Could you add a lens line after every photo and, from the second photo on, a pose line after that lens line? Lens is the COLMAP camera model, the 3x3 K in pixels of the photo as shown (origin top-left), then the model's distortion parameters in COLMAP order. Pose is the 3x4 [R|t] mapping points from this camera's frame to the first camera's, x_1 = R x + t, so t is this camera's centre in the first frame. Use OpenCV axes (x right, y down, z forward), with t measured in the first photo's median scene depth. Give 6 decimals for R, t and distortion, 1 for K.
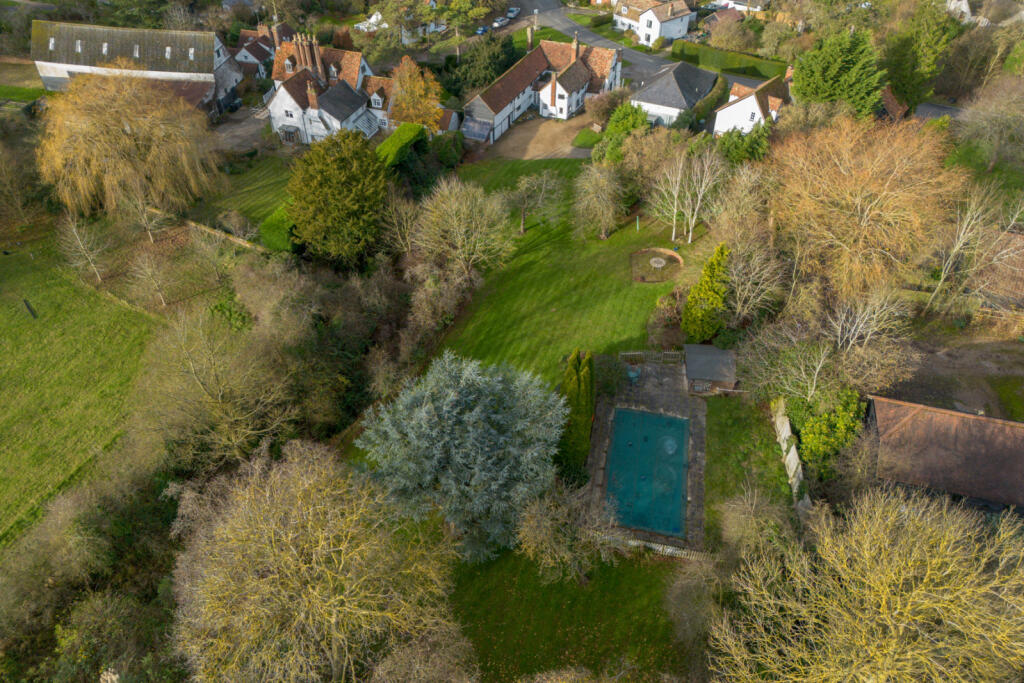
lens RADIAL K [[683.7, 0, 512.0], [0, 683.7, 341.5], [0, 0, 1]] dist [0.056243, -0.032496]
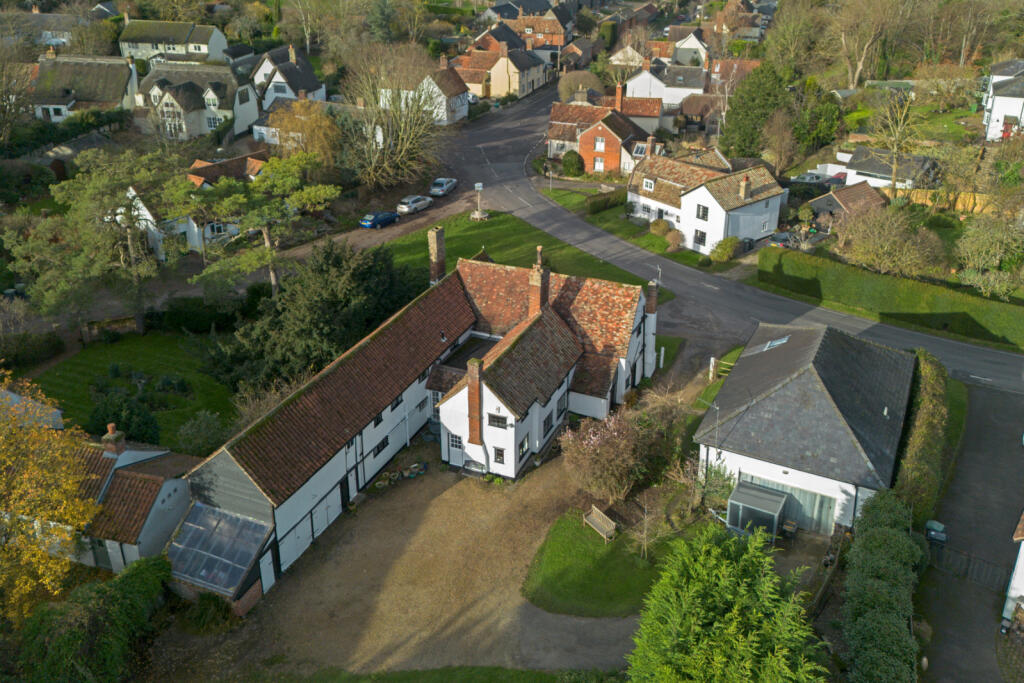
lens RADIAL K [[831.3, 0, 545.3], [0, 831.3, 339.8], [0, 0, 1]] dist [0.039359, -0.003610]
pose [[0.999062, -0.010246, 0.042070, 0.075027], [0.020136, 0.970088, -0.241916, -0.278736], [-0.038333, 0.242536, 0.969385, 0.548618]]
